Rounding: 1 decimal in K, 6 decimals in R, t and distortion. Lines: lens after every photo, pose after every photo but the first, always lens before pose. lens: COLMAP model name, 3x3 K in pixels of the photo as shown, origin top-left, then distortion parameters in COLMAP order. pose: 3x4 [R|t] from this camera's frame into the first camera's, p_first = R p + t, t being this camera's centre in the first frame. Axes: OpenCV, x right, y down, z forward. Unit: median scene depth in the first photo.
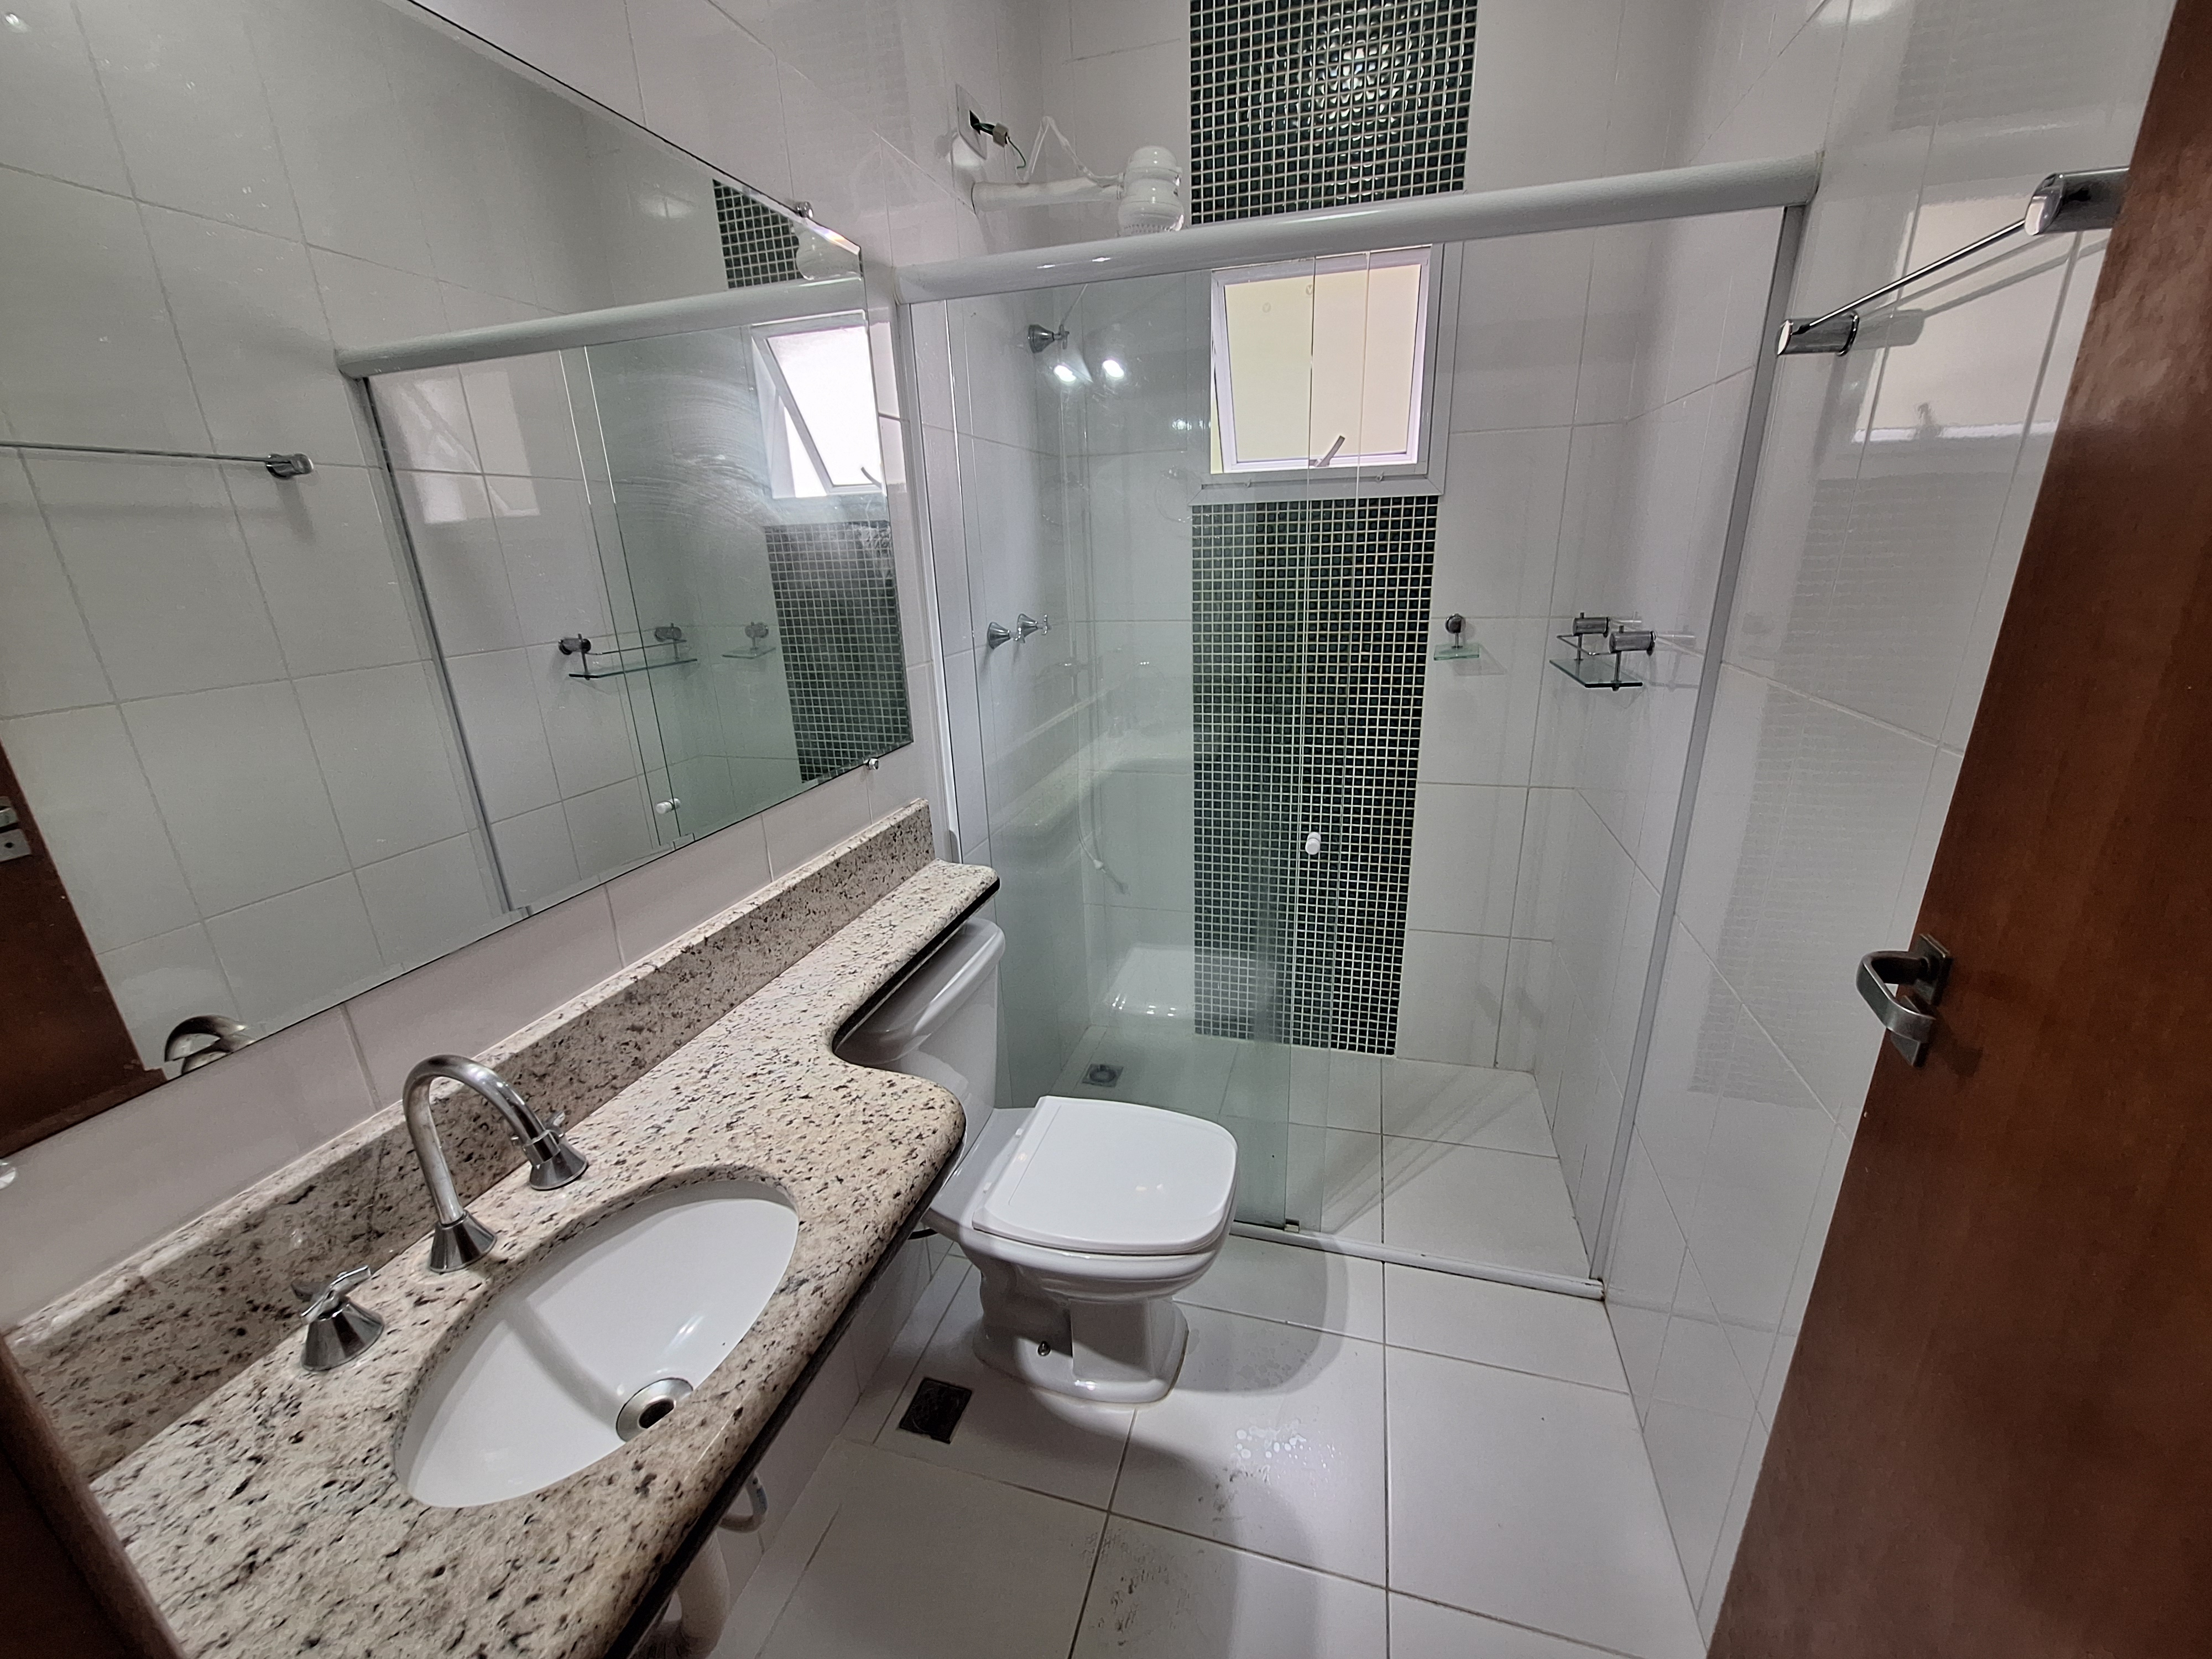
lens RADIAL K [[878.4, 0, 1113.2], [0, 878.4, 831.9], [0, 0, 1]] dist [-0.002295, 0.000703]
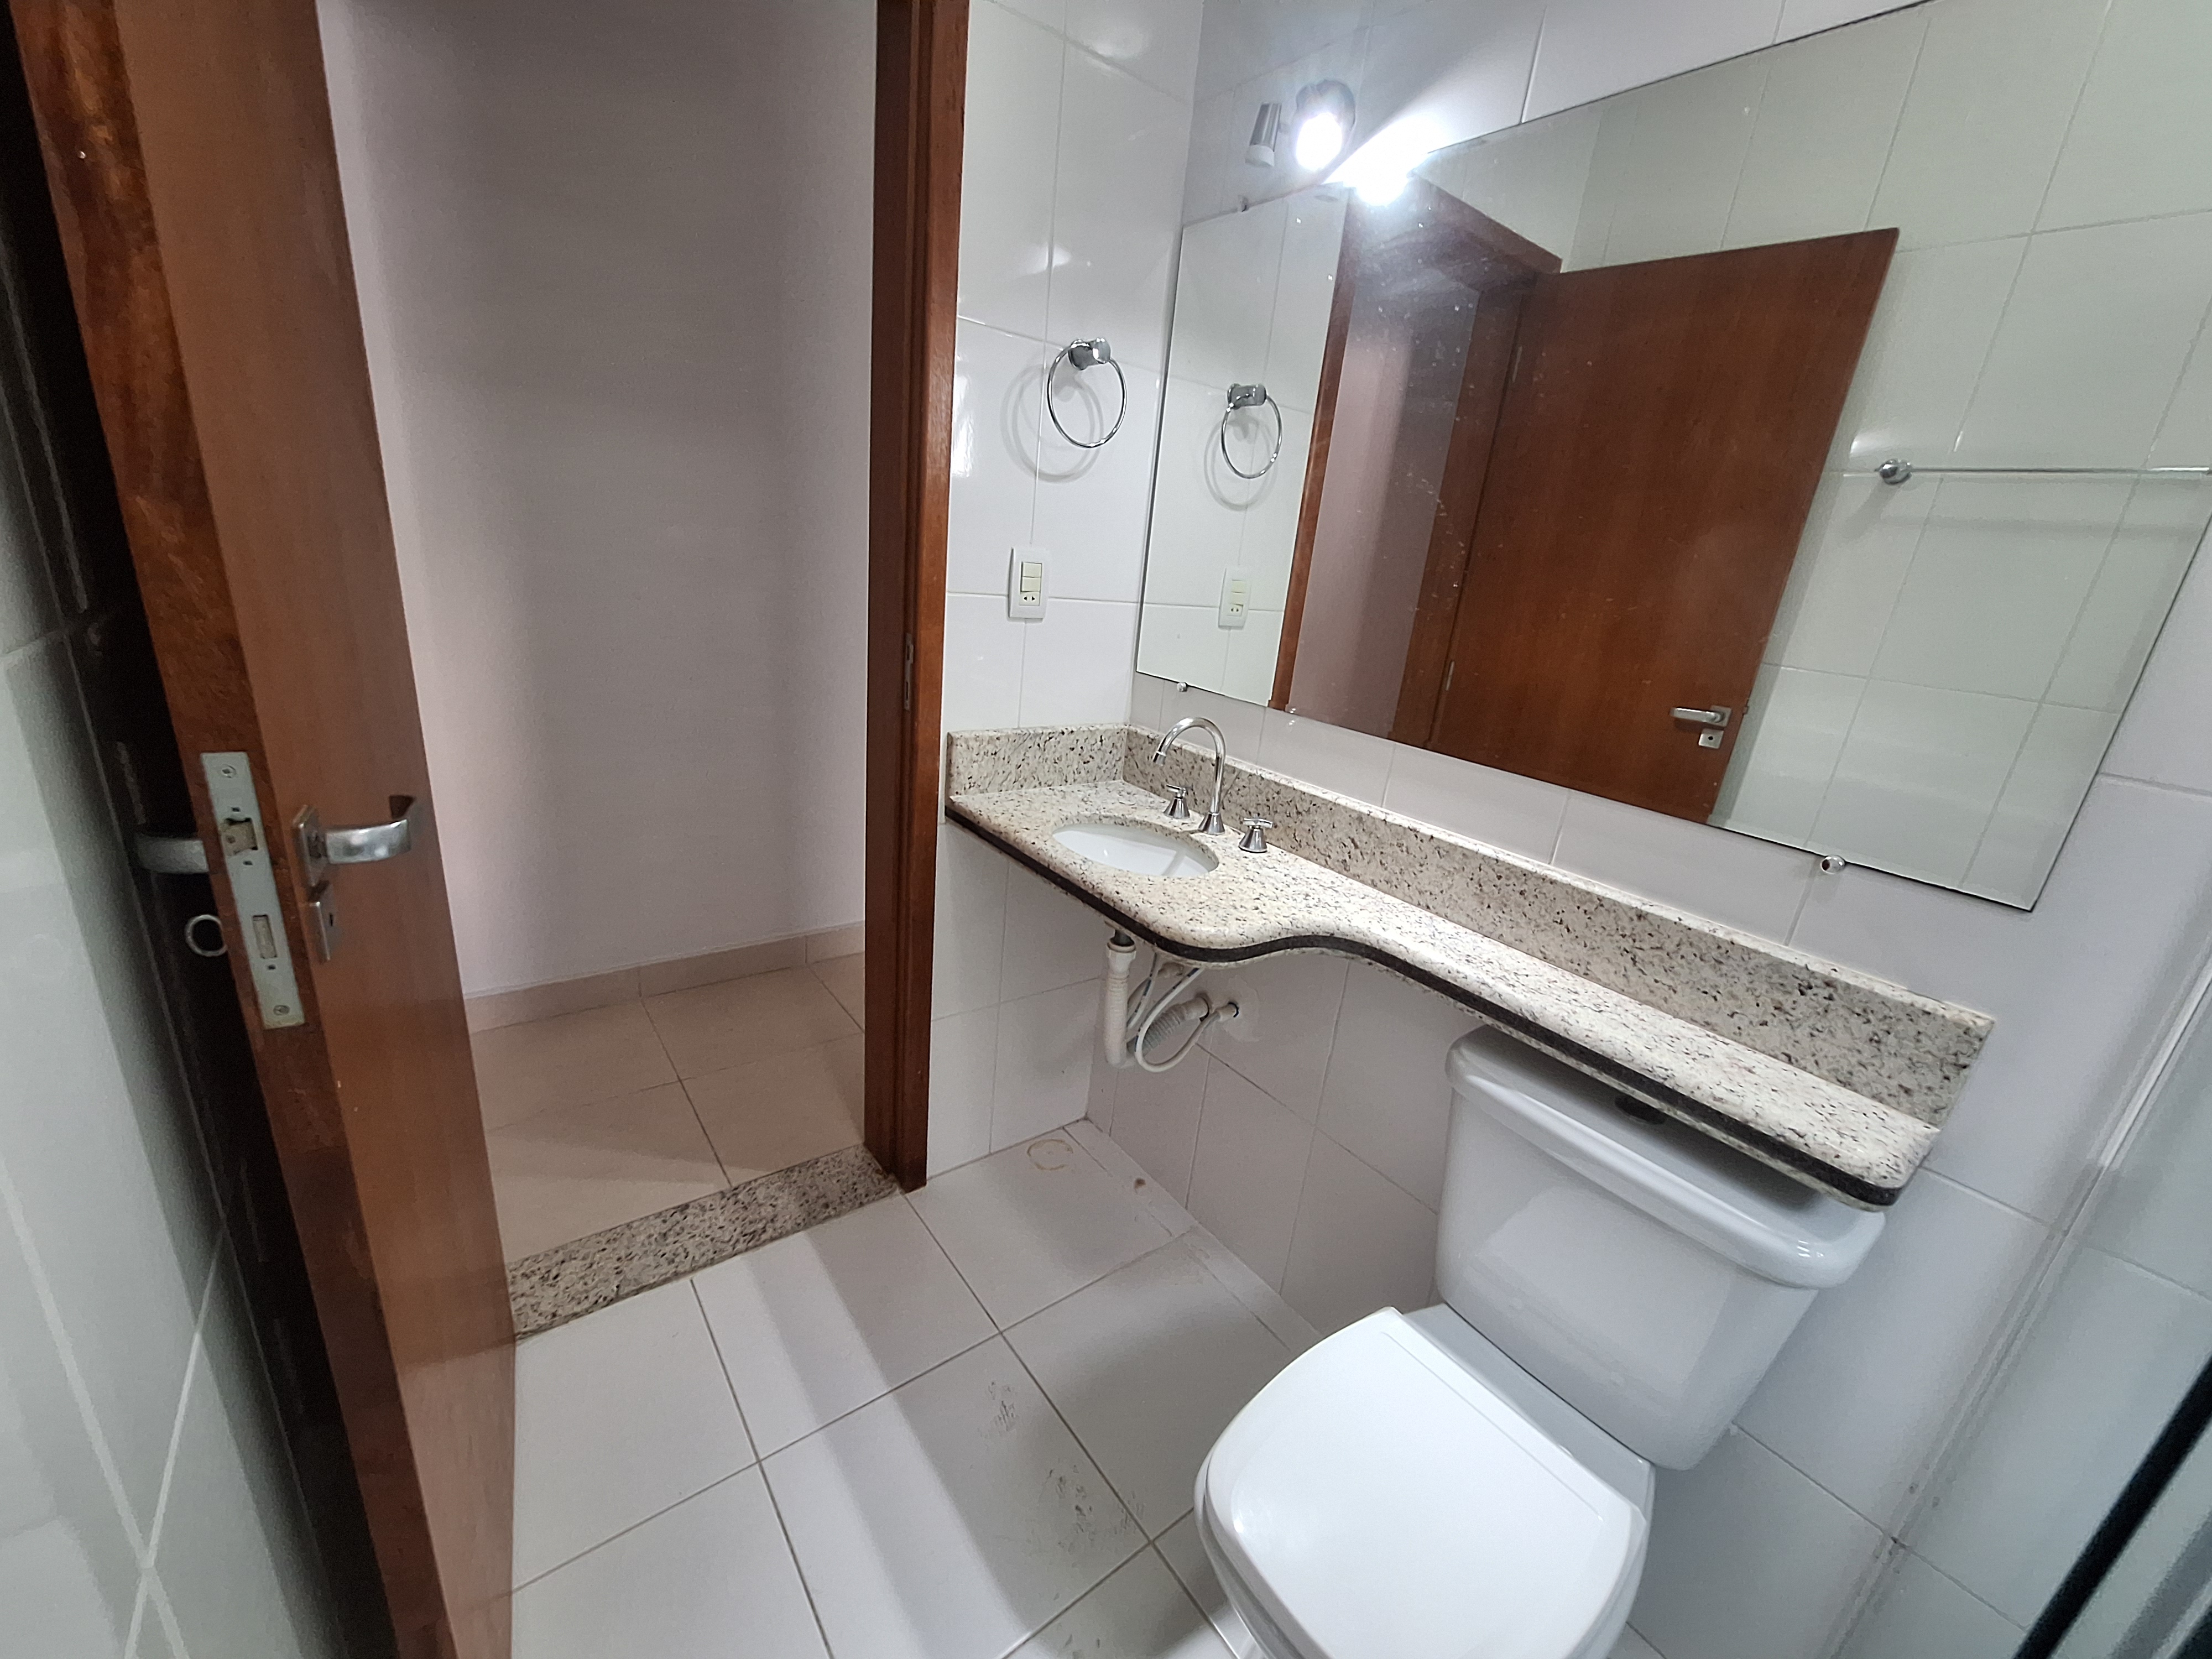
lens RADIAL K [[878.4, 0, 1113.2], [0, 878.4, 831.9], [0, 0, 1]] dist [-0.002295, 0.000703]
pose [[-0.591498, 0.228627, -0.773214, 0.692778], [-0.327906, 0.807870, 0.489718, -0.318096], [0.736619, 0.543209, -0.402886, 1.161830]]
